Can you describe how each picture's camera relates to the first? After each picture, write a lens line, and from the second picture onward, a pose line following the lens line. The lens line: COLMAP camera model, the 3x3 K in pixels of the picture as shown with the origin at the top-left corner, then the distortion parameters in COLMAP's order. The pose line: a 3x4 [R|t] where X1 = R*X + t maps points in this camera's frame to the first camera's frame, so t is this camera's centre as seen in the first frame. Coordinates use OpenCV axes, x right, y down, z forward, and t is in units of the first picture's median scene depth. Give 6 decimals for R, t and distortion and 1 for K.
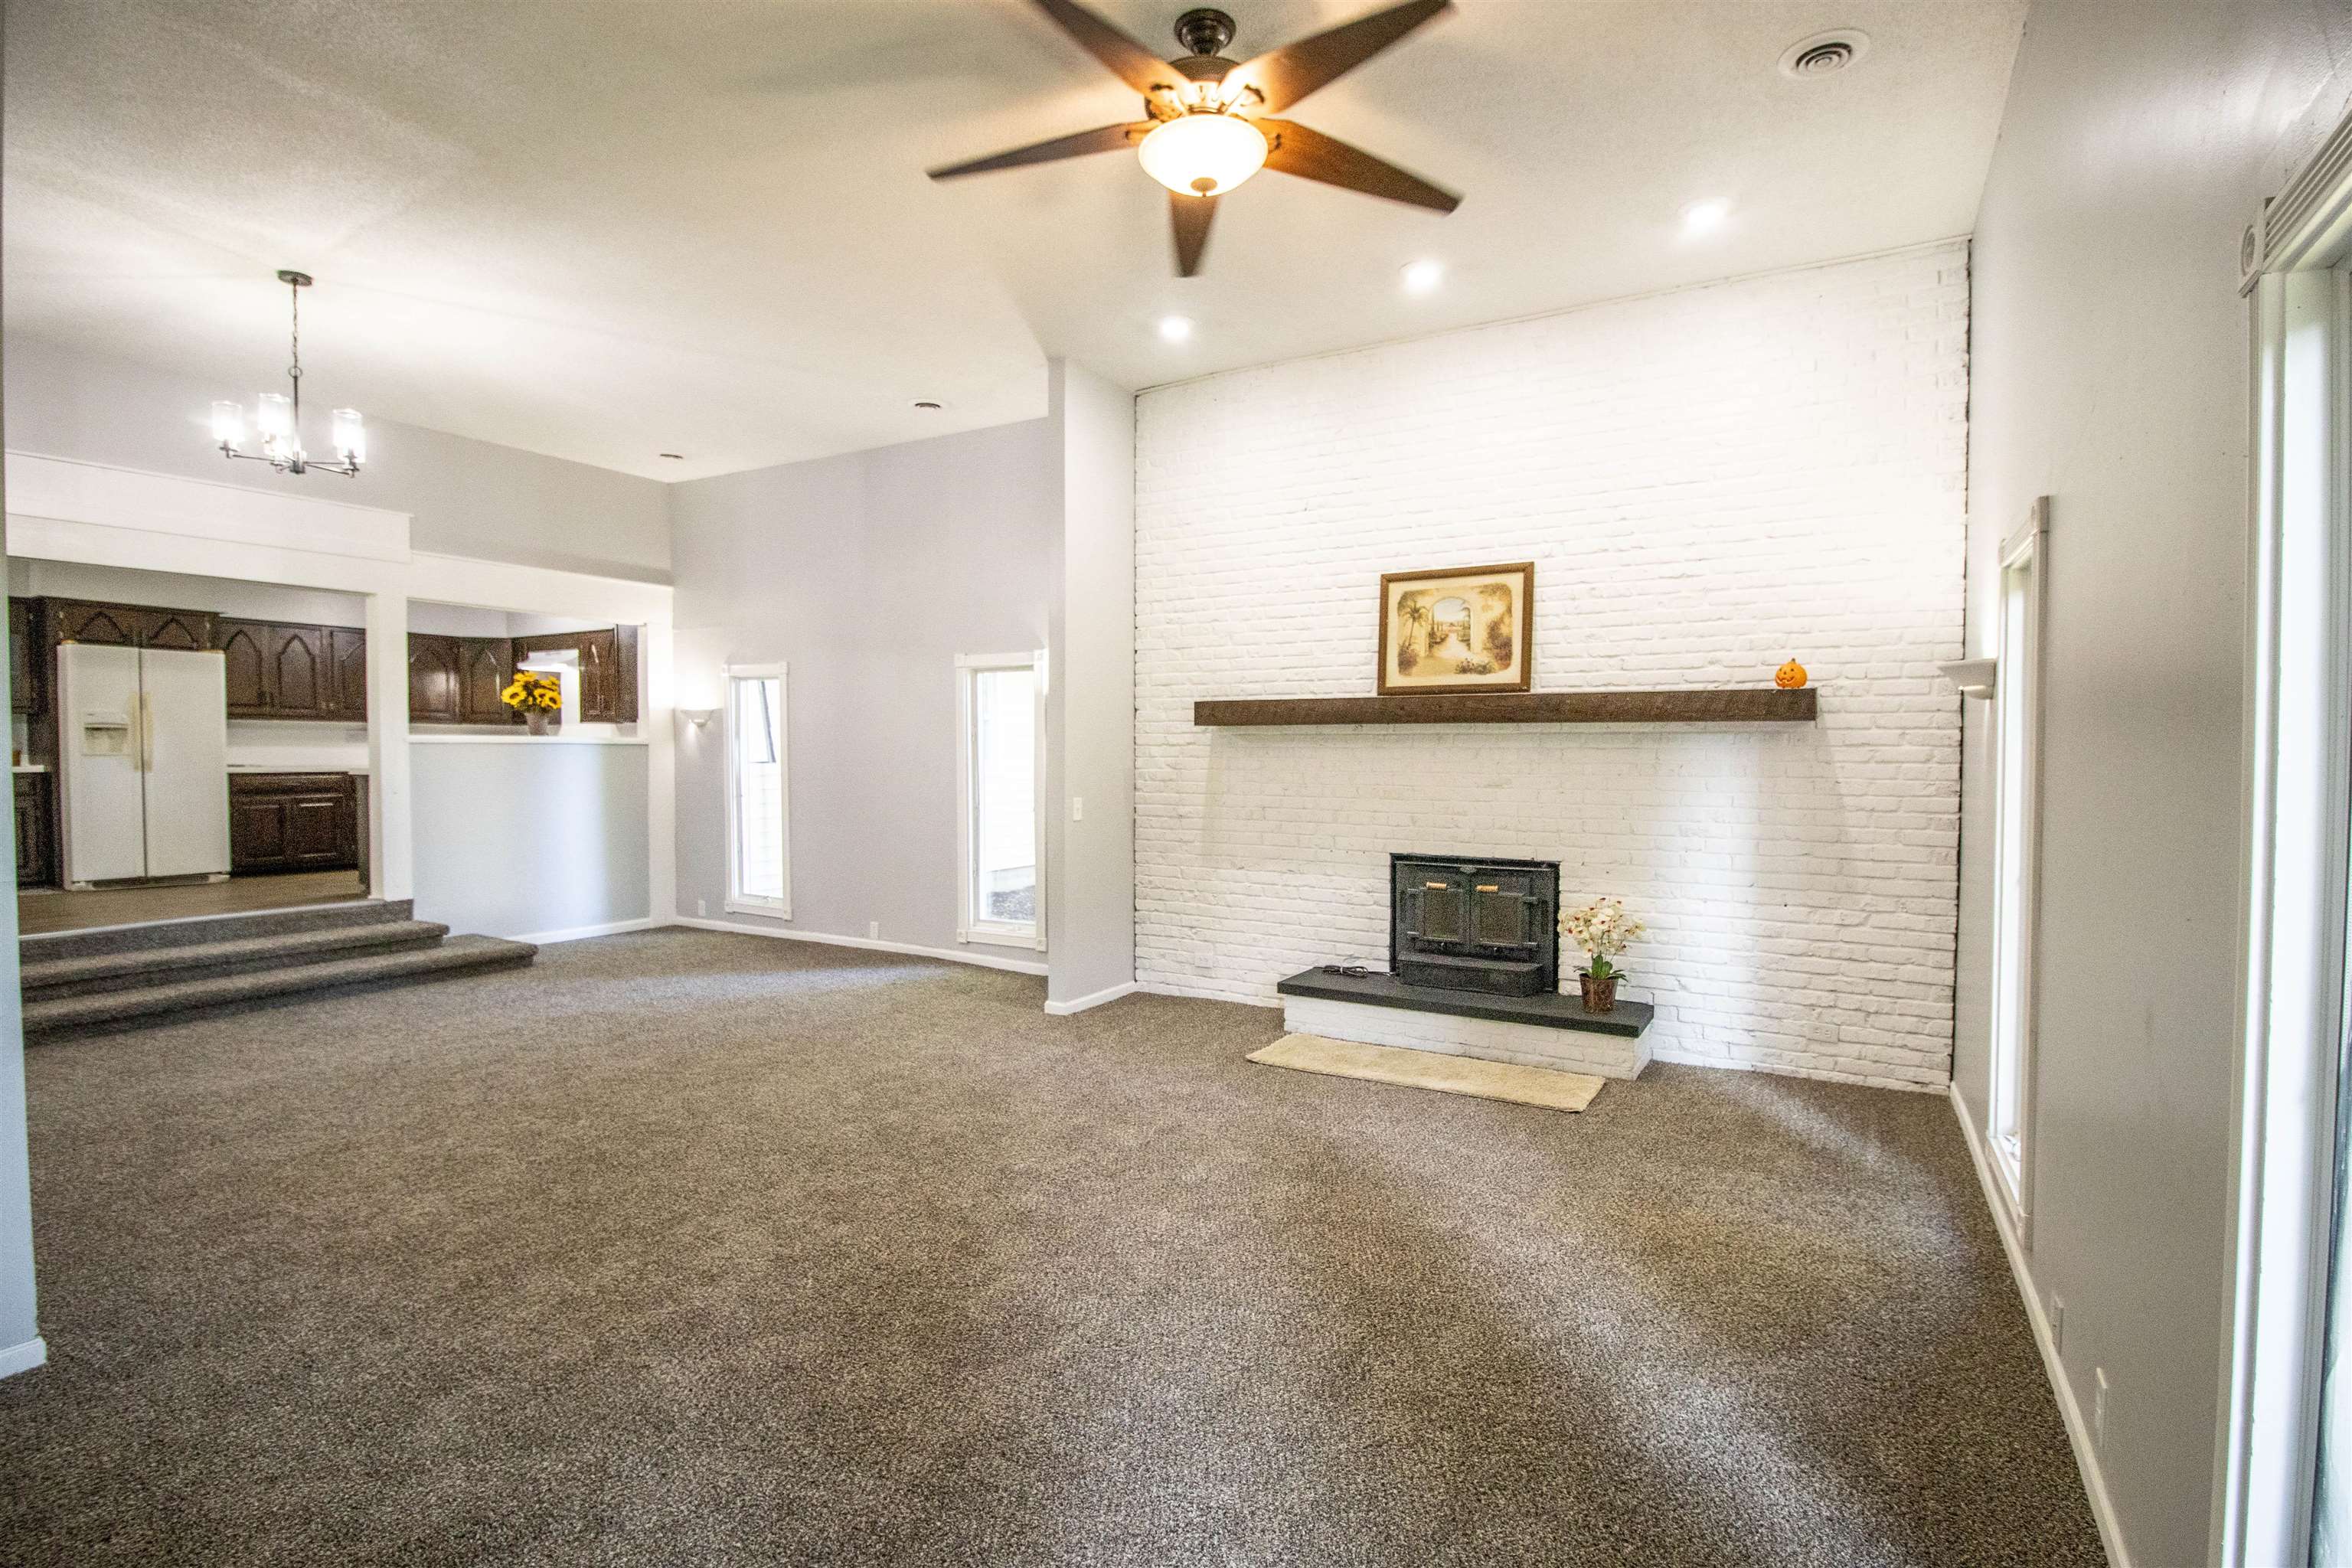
lens RADIAL K [[1098.6, 0, 1176.0], [0, 1098.6, 784.0], [0, 0, 1]] dist [-0.002242, 0.000065]
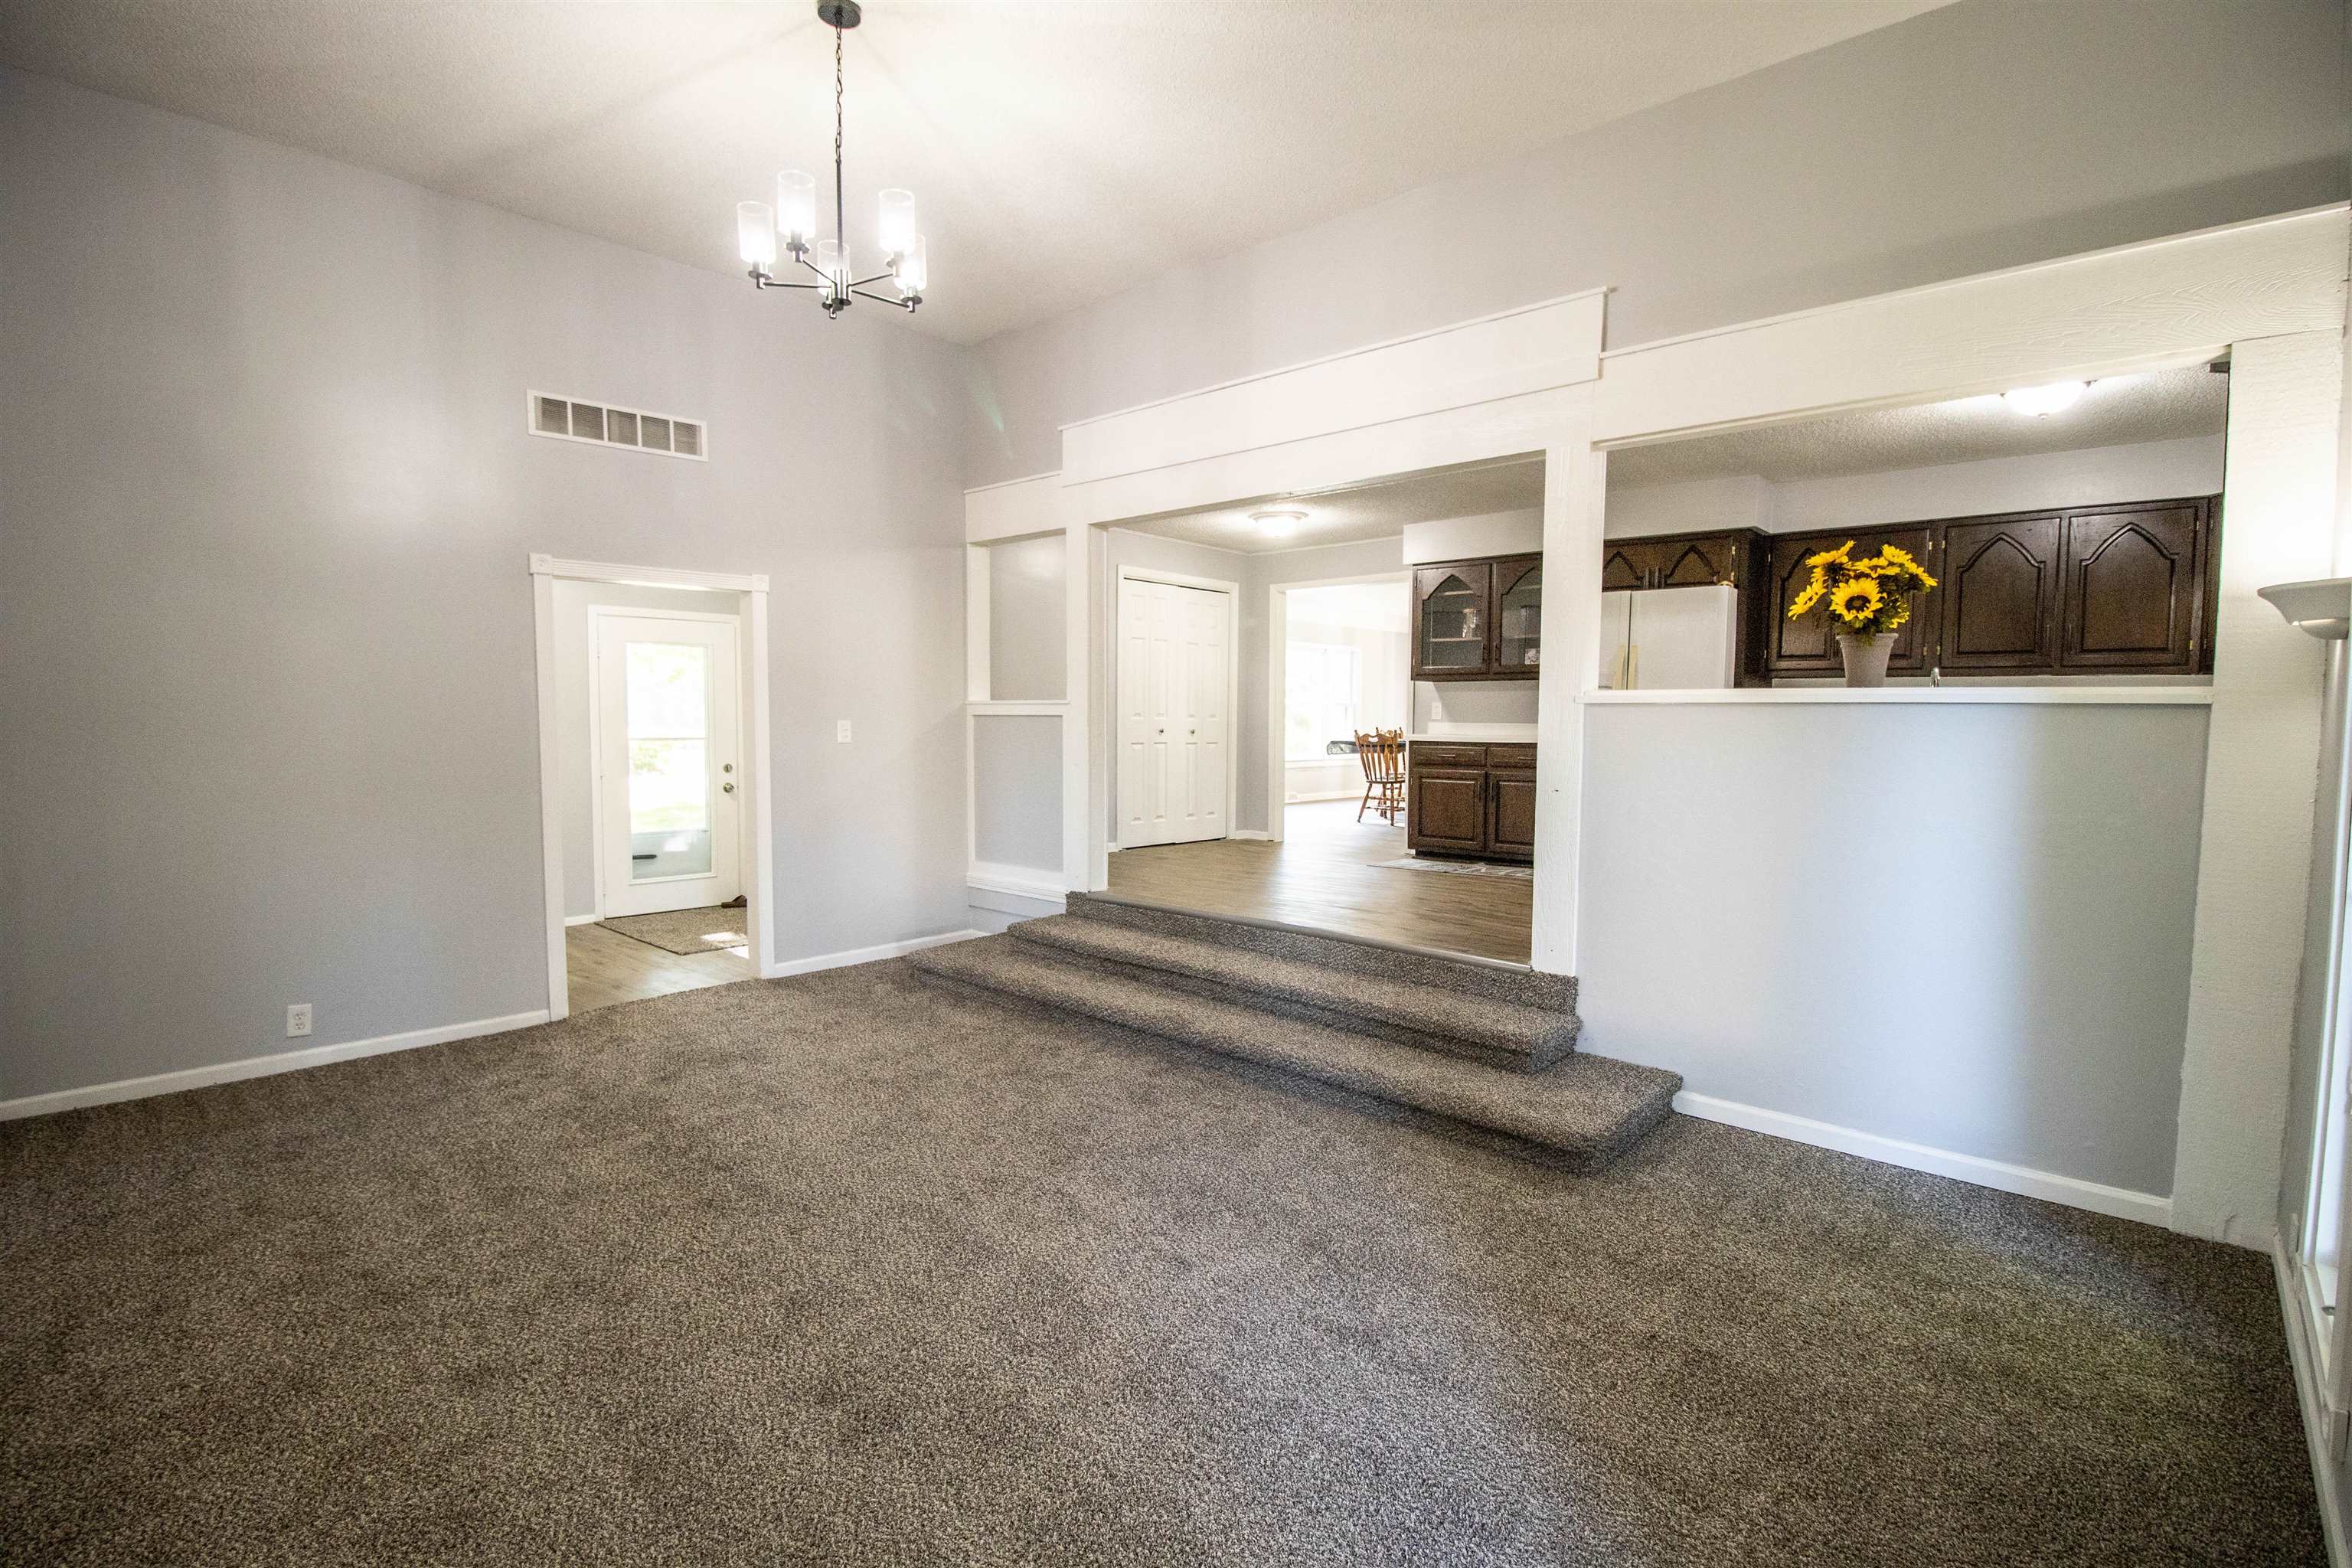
lens RADIAL K [[1098.6, 0, 1176.0], [0, 1098.6, 784.0], [0, 0, 1]] dist [-0.002242, 0.000065]
pose [[-0.187912, 0.062259, -0.980211, -0.093293], [-0.034449, 0.996957, 0.069927, -0.028145], [0.981582, 0.046908, -0.185196, 0.826873]]
